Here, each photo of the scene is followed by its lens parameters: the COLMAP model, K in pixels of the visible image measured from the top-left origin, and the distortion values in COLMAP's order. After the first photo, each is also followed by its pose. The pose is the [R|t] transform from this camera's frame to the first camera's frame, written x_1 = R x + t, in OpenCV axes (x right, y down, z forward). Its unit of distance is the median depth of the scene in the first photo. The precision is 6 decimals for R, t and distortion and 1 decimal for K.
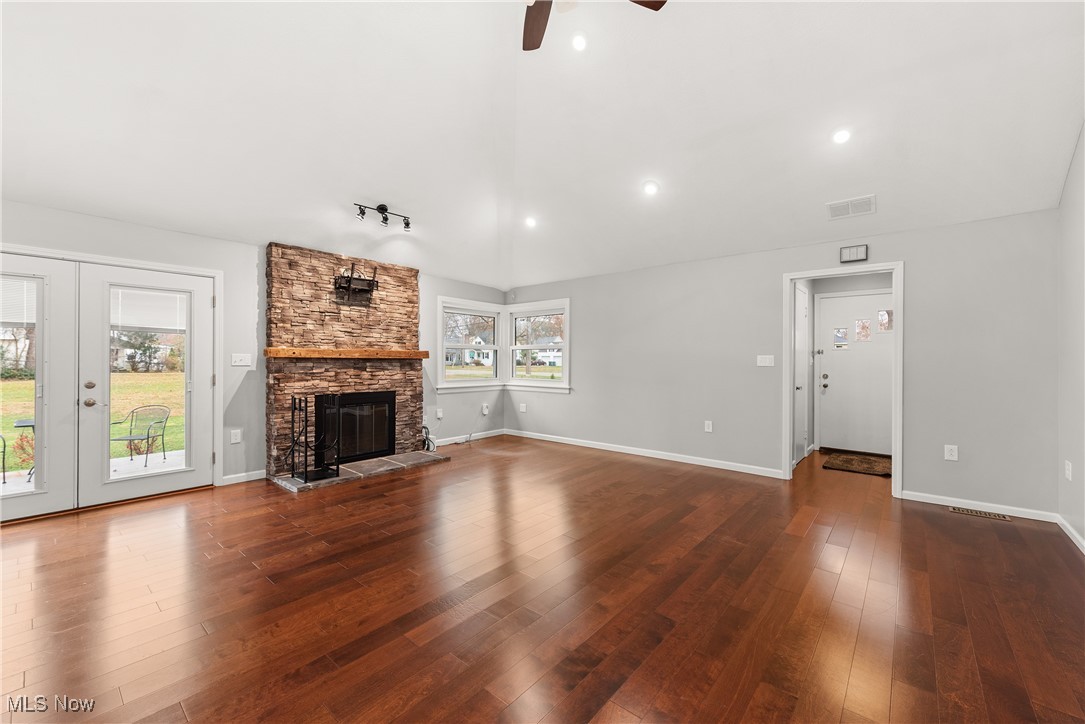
lens RADIAL K [[434.3, 0, 542.3], [0, 434.3, 359.1], [0, 0, 1]] dist [0.000553, -0.000006]
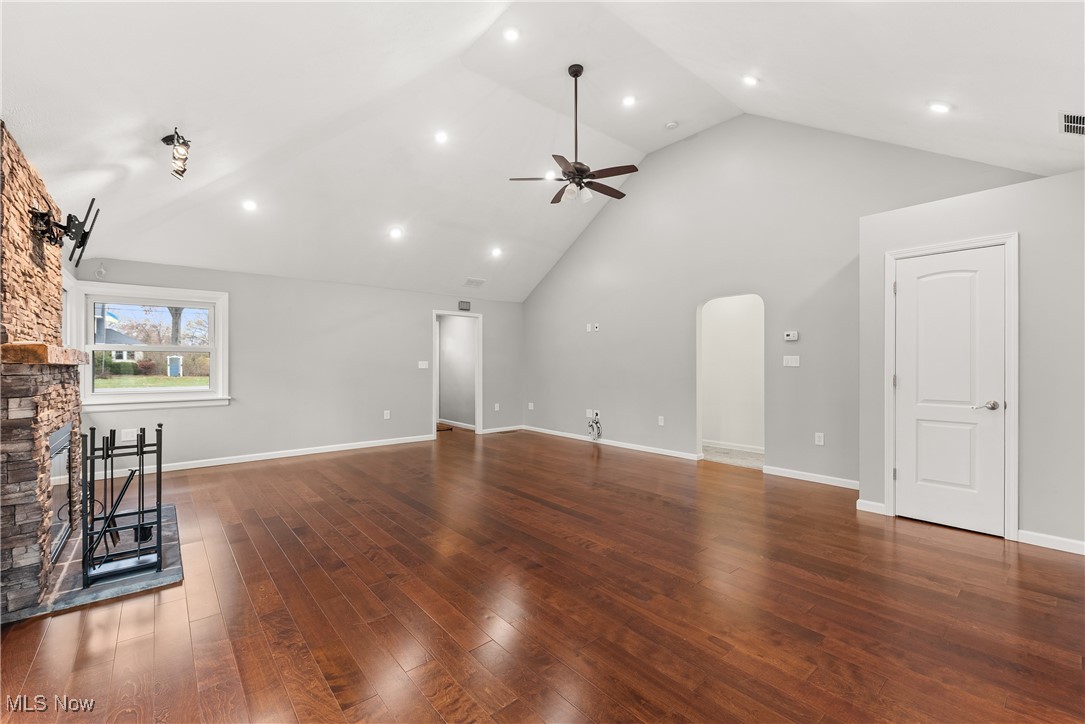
lens RADIAL K [[456.9, 0, 539.7], [0, 456.9, 364.9], [0, 0, 1]] dist [0.001077, 0.000063]
pose [[0.164085, -0.004906, 0.986434, -1.001869], [0.001094, 0.999988, 0.004792, -0.003681], [-0.986446, 0.000293, 0.164088, 0.342565]]
